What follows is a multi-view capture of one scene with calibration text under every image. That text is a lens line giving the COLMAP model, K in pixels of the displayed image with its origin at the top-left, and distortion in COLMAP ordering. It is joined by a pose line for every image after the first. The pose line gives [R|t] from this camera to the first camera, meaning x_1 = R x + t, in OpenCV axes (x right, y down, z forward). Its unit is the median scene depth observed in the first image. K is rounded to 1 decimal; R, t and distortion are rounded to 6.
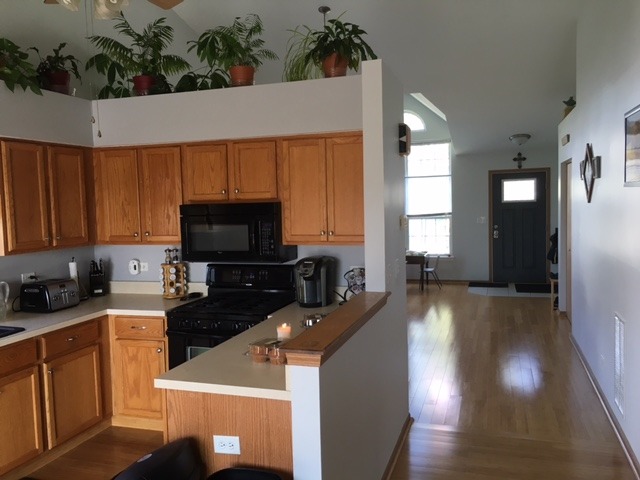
lens RADIAL K [[547.0, 0, 320.4], [0, 547.0, 239.0], [0, 0, 1]] dist [0.034894, 0.006678]
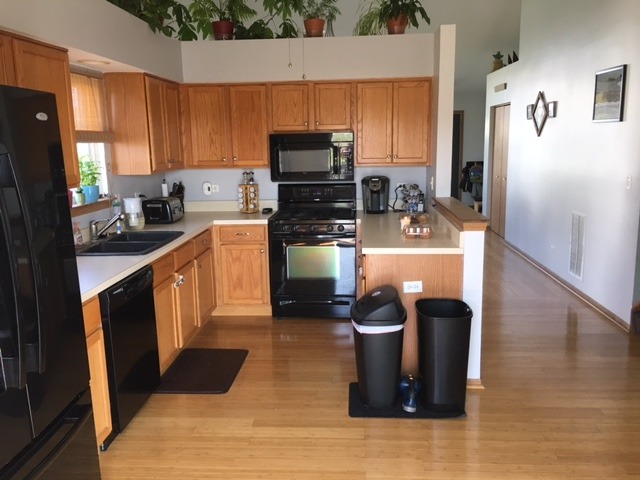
lens RADIAL K [[547.0, 0, 319.7], [0, 547.0, 240.1], [0, 0, 1]] dist [0.034894, 0.006678]
pose [[0.968850, -0.037789, 0.244748, -0.457791], [0.011440, 0.994064, 0.108195, 0.042092], [-0.247384, -0.102024, 0.963531, -0.233280]]
